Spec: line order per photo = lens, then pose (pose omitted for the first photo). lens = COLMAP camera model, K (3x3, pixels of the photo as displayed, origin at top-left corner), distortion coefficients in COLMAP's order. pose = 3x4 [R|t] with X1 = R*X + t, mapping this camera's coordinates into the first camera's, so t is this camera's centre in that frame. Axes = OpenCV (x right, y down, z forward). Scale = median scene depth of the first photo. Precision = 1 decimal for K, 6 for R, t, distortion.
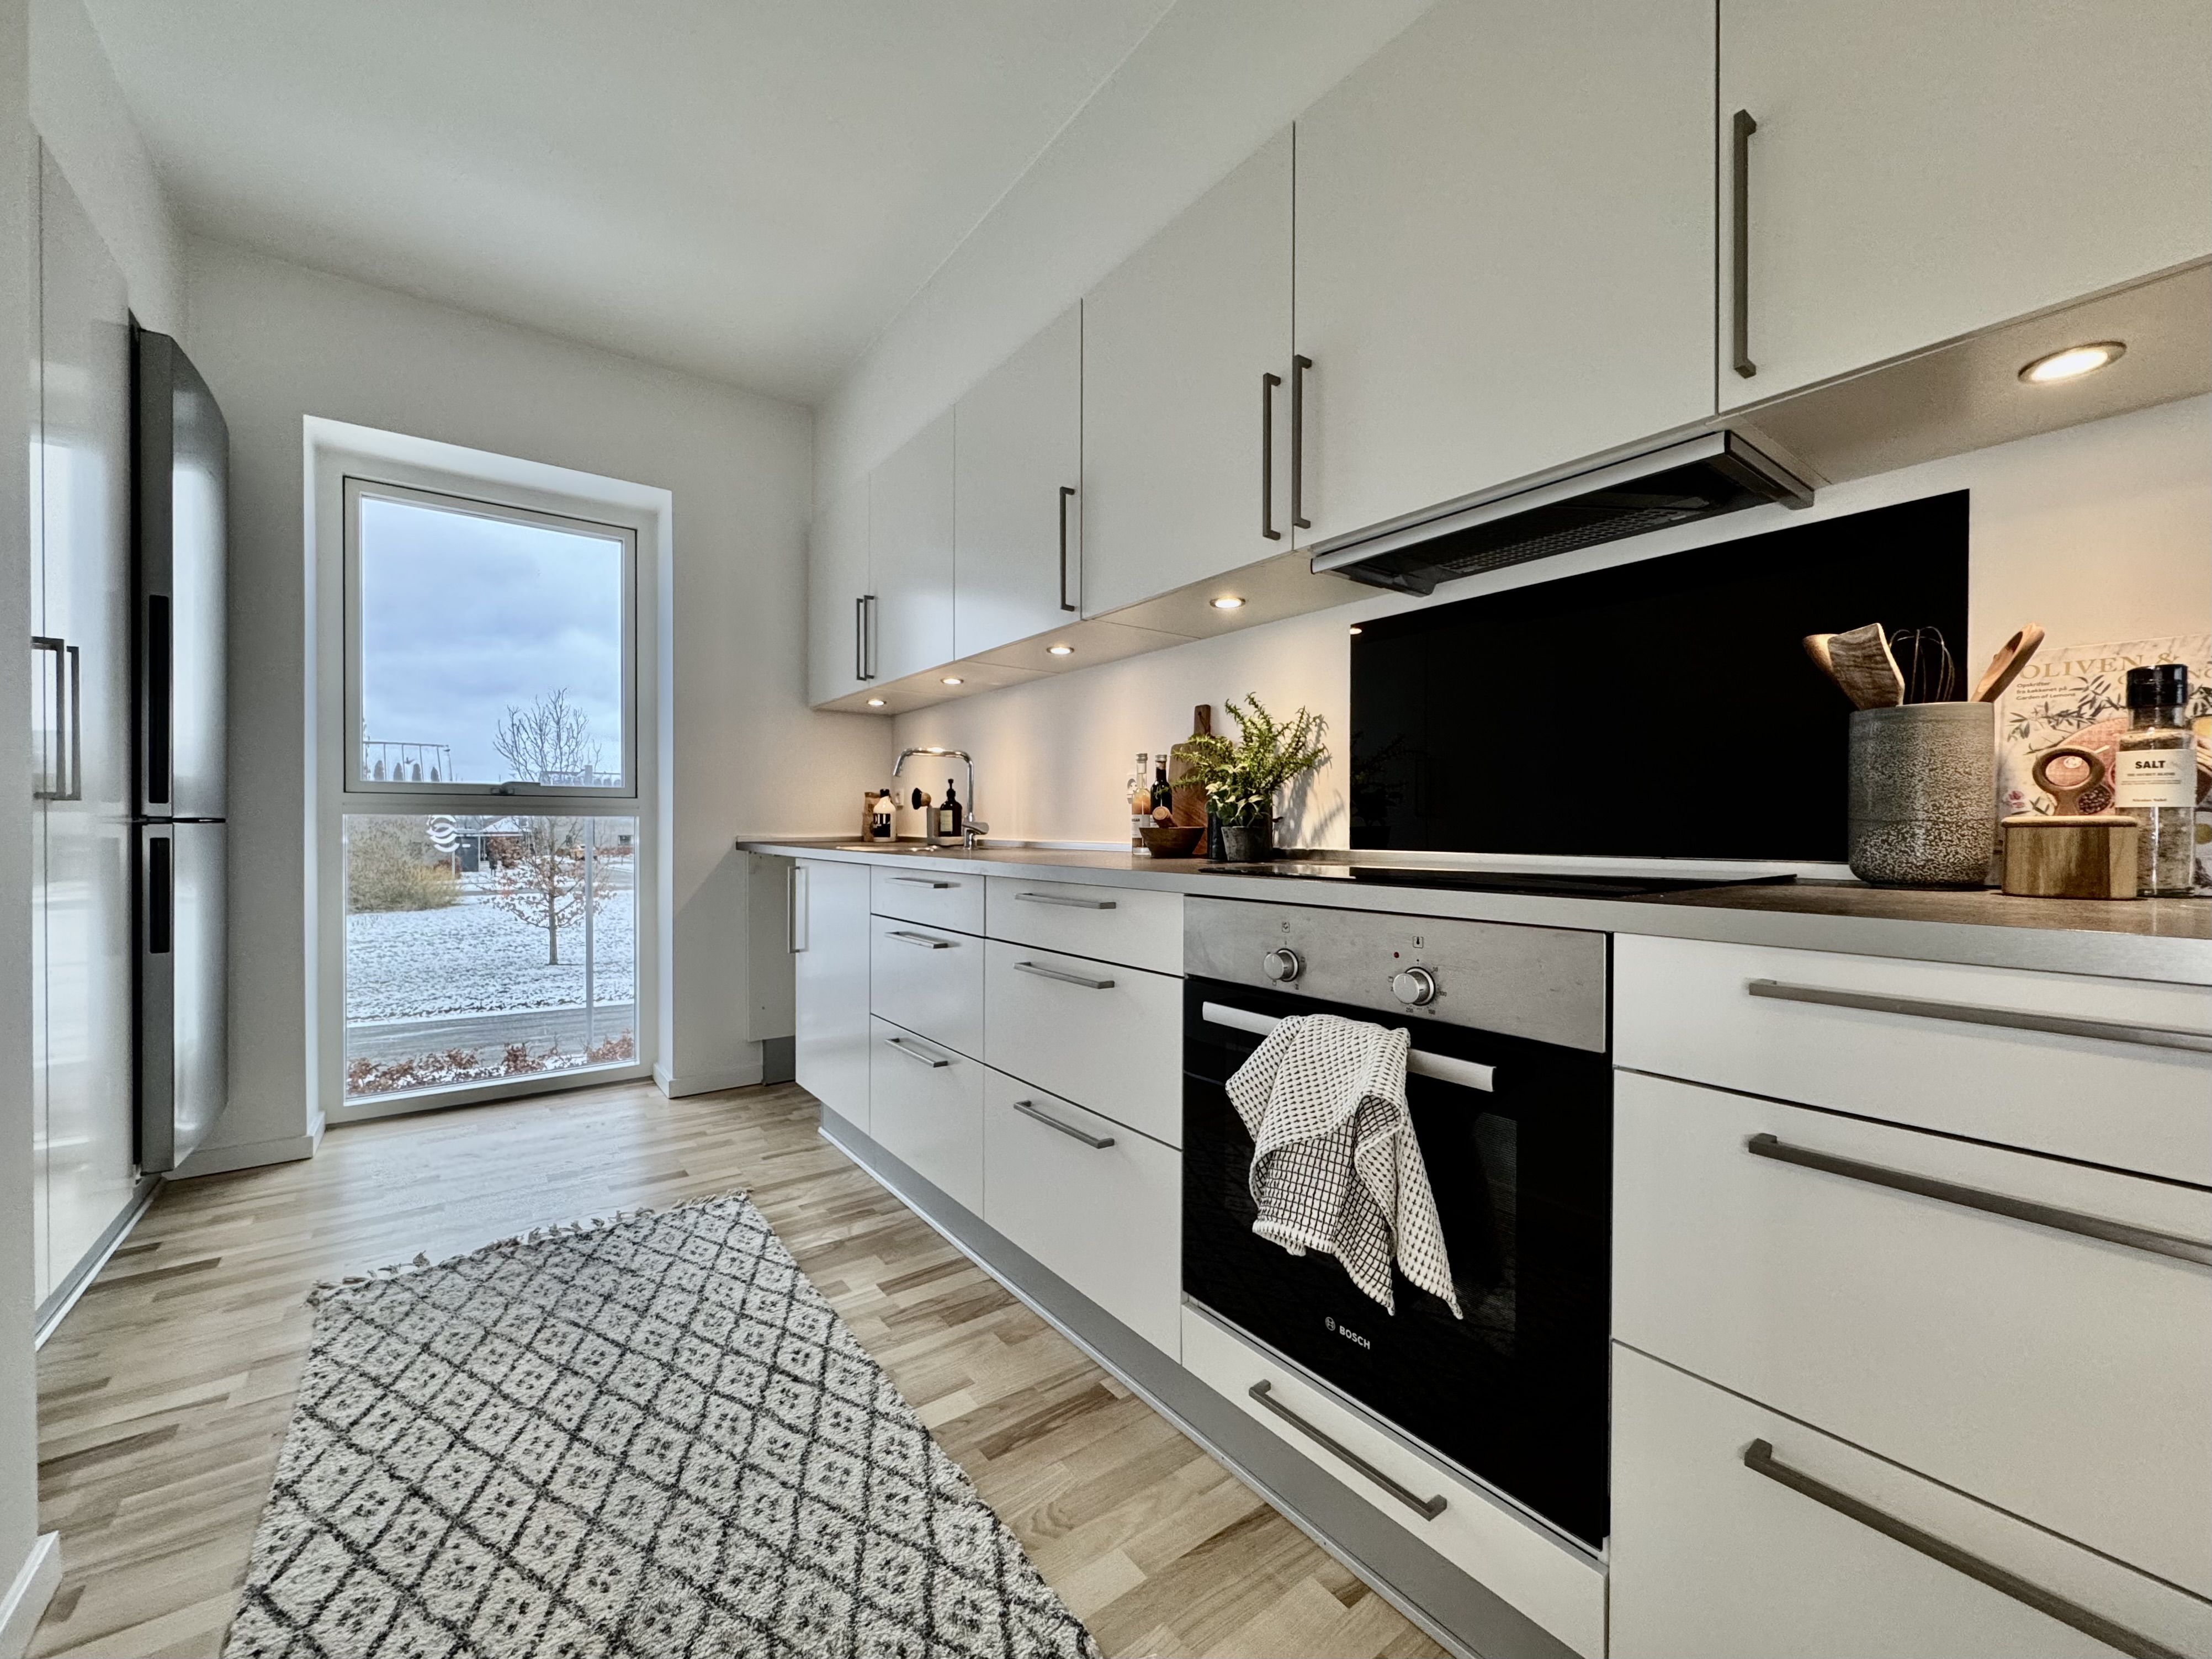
lens RADIAL K [[890.1, 0, 1103.0], [0, 890.1, 830.8], [0, 0, 1]] dist [0.006473, -0.000474]
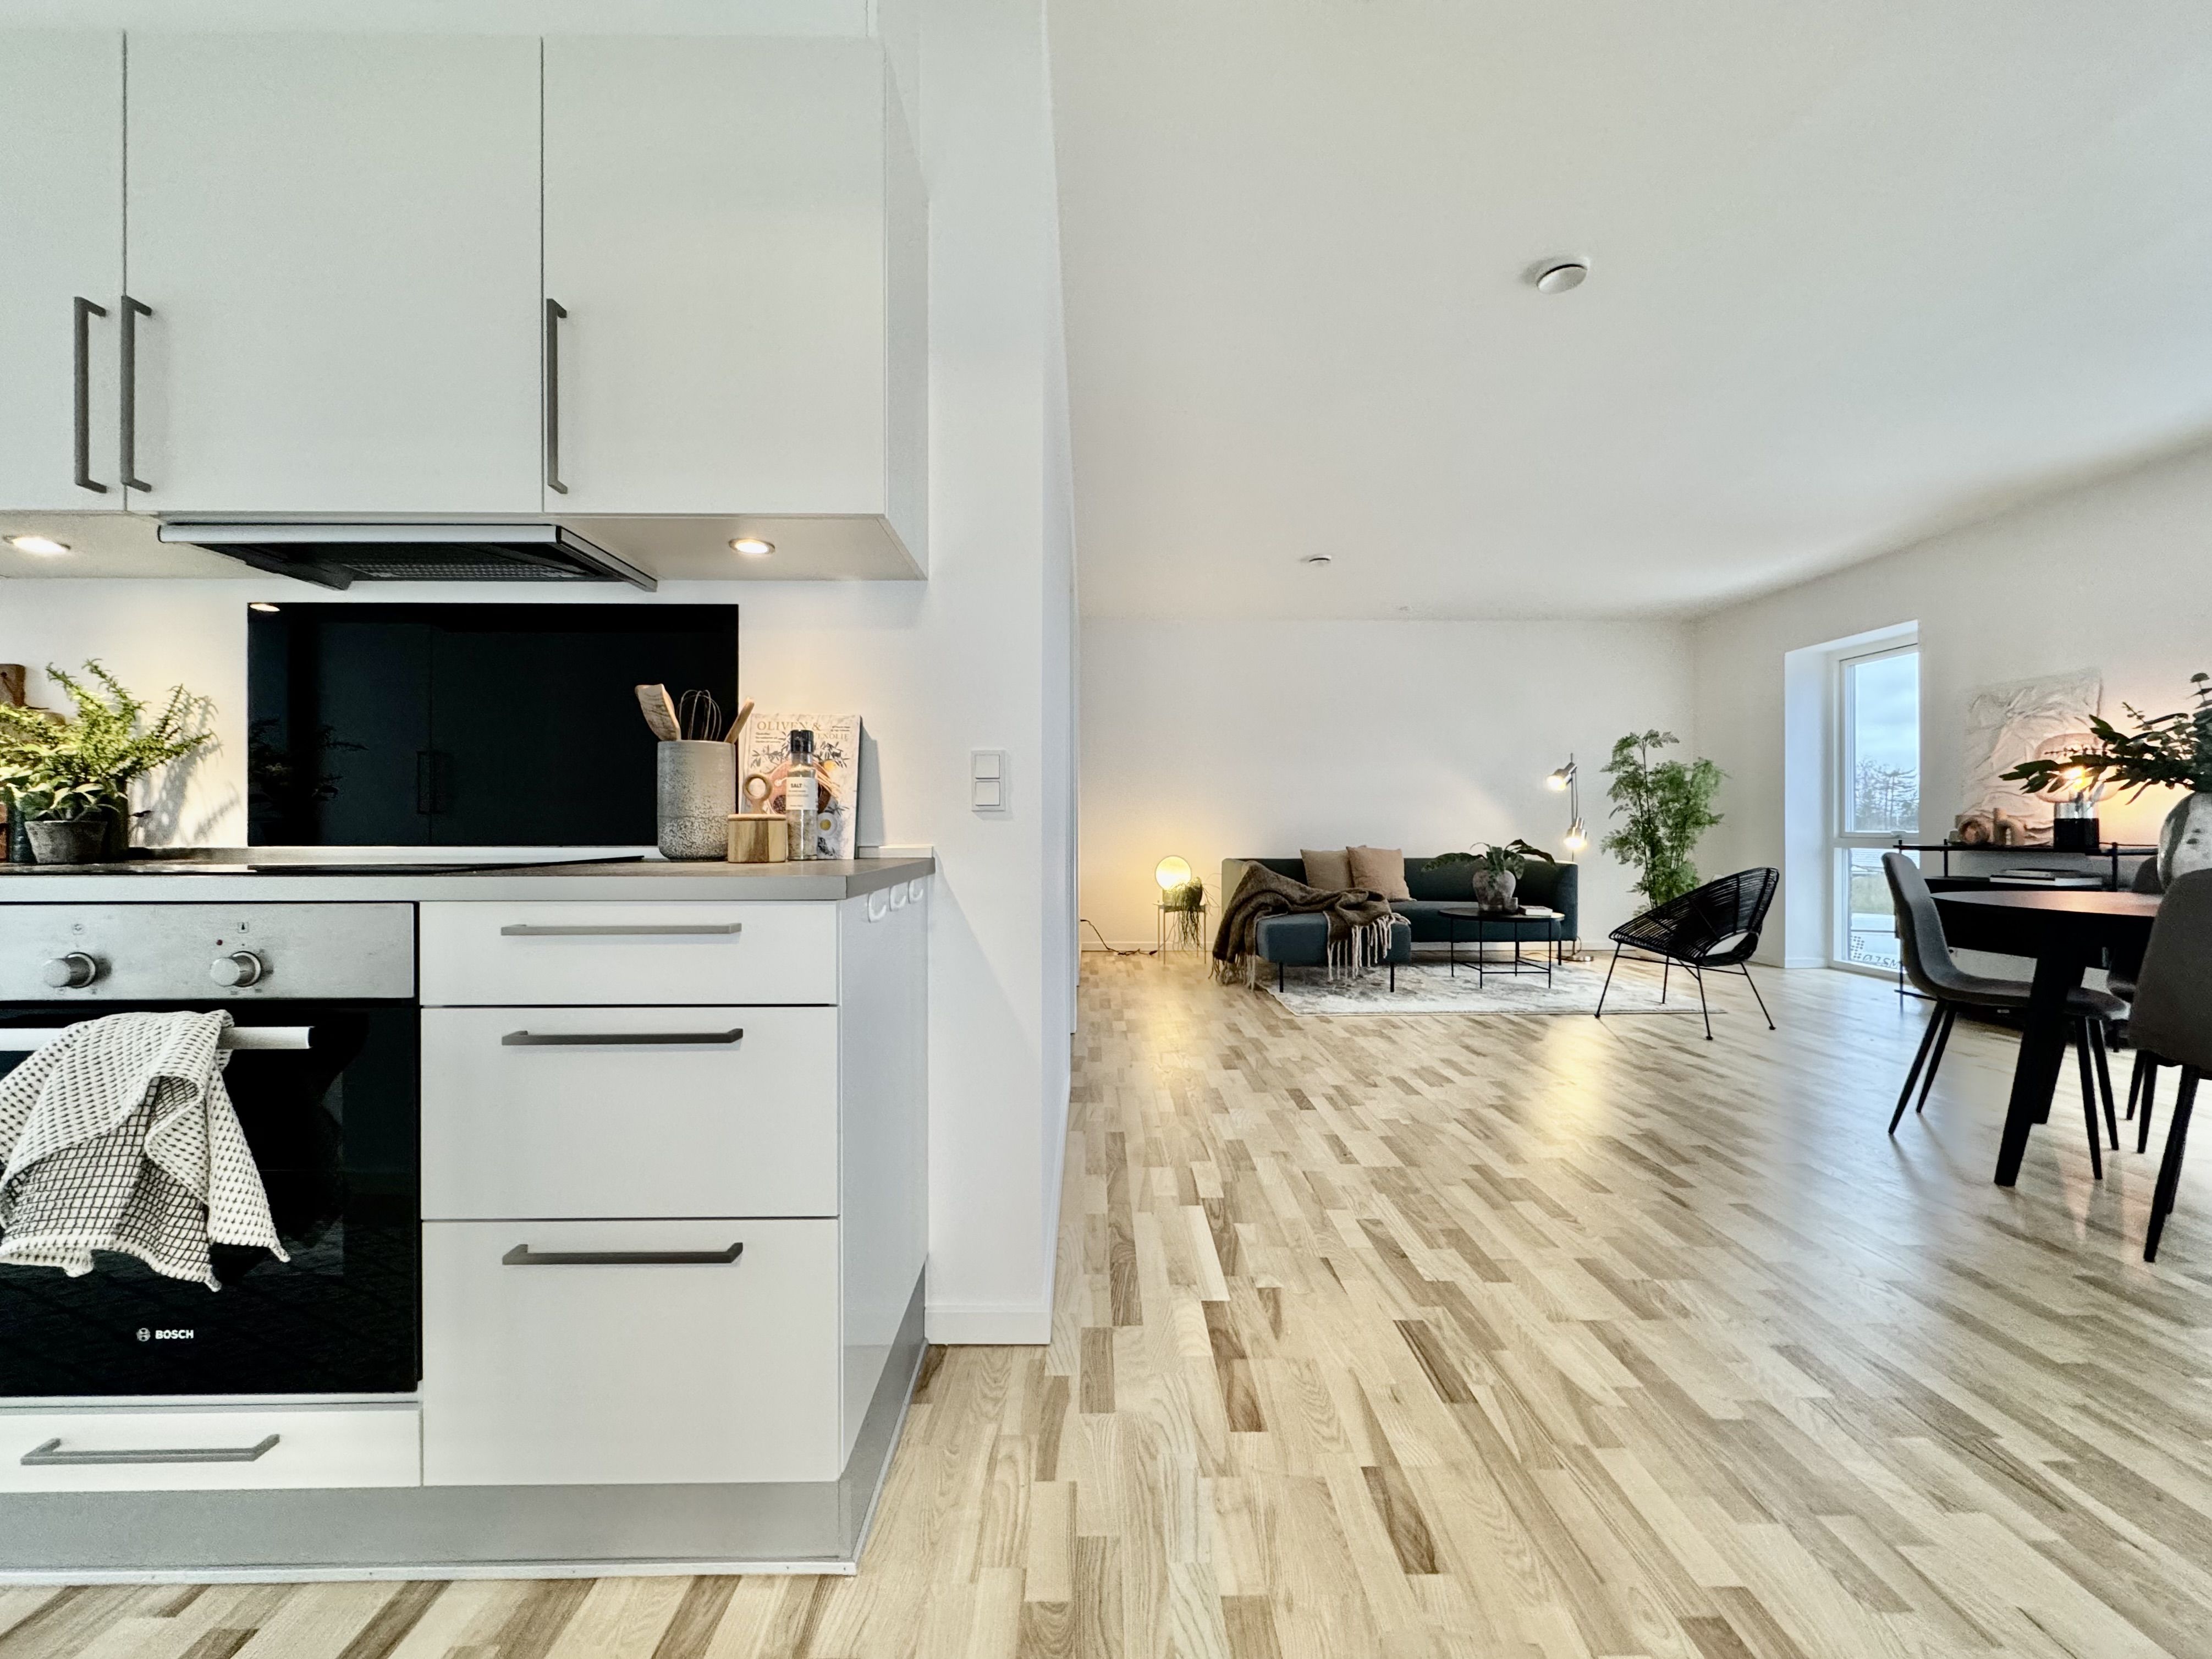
lens RADIAL K [[890.1, 0, 1100.8], [0, 890.1, 828.1], [0, 0, 1]] dist [0.006473, -0.000474]
pose [[0.594949, -0.004123, 0.803753, 0.100977], [0.005412, 0.999985, 0.001124, 0.009832], [-0.803745, 0.003682, 0.594962, -0.450946]]
